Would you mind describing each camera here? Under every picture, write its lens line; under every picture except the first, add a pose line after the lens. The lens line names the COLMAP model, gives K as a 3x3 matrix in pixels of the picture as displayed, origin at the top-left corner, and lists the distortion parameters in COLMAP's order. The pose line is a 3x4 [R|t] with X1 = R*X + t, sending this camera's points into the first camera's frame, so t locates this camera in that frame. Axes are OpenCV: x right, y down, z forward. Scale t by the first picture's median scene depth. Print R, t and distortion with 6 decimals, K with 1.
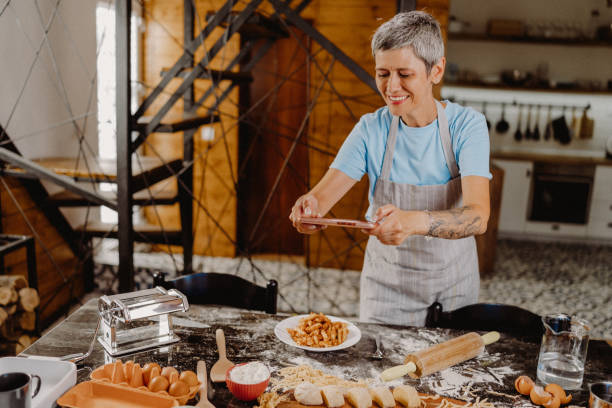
lens RADIAL K [[595.8, 0, 308.0], [0, 595.8, 208.1], [0, 0, 1]] dist [-0.040514, 0.000000]
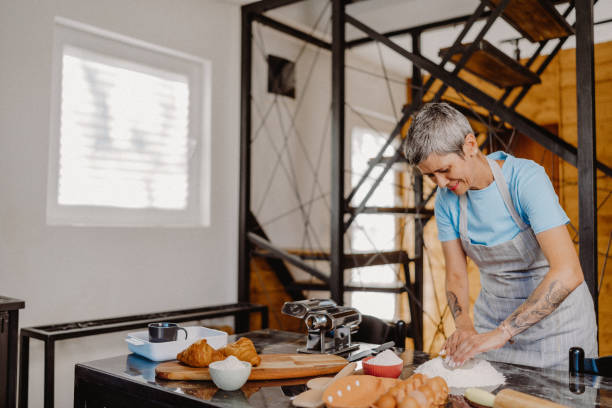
lens RADIAL K [[595.8, 0, 301.9], [0, 595.8, 201.8], [0, 0, 1]] dist [-0.040514, 0.000000]
pose [[0.858987, -0.056159, -0.508908, 0.215516], [-0.078418, 0.967808, -0.239161, 0.128362], [0.505957, 0.245343, 0.826931, -0.002486]]
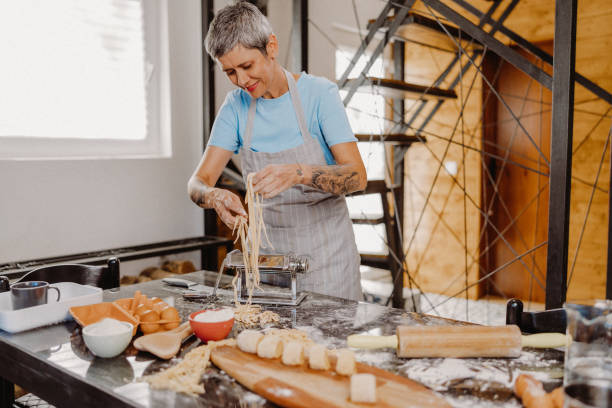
lens RADIAL K [[595.8, 0, 303.8], [0, 595.8, 203.4], [0, 0, 1]] dist [-0.040514, 0.000000]
pose [[0.840801, 0.007732, -0.541288, 0.269179], [-0.075625, 0.991771, -0.103305, 0.088550], [0.536035, 0.127795, 0.834467, 0.114232]]
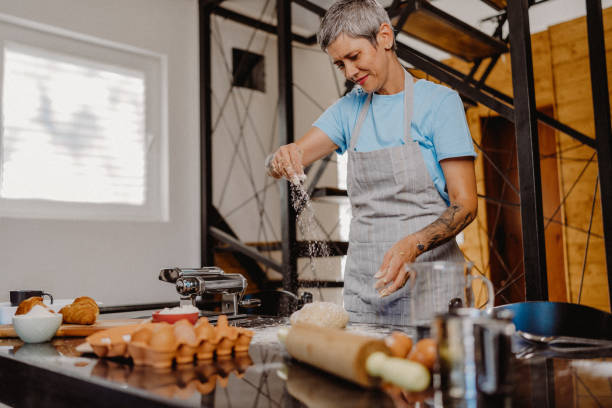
lens RADIAL K [[595.8, 0, 301.8], [0, 595.8, 200.9], [0, 0, 1]] dist [-0.040514, 0.000000]
pose [[0.799116, -0.119164, -0.589249, 0.347606], [-0.065013, 0.957280, -0.281759, 0.178648], [0.597652, 0.263467, 0.757230, 0.174523]]
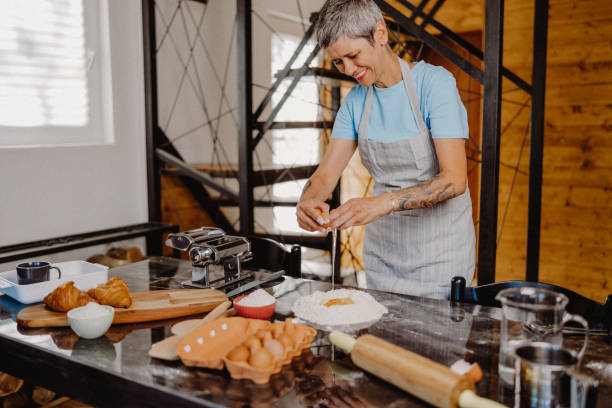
lens RADIAL K [[595.8, 0, 303.6], [0, 595.8, 199.8], [0, 0, 1]] dist [-0.040514, 0.000000]
pose [[0.903172, 0.006597, -0.429227, 0.257098], [-0.048042, 0.995154, -0.085794, 0.088702], [0.426581, 0.098107, 0.899113, 0.056999]]
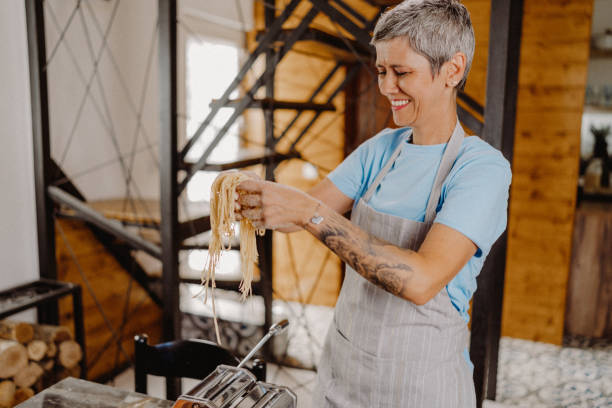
lens RADIAL K [[595.8, 0, 307.6], [0, 595.8, 203.2], [0, 0, 1]] dist [-0.040514, 0.000000]
pose [[0.966861, 0.014226, -0.254908, 0.108377], [-0.030864, 0.997637, -0.061388, -0.032617], [0.253432, 0.067222, 0.965015, 0.200013]]
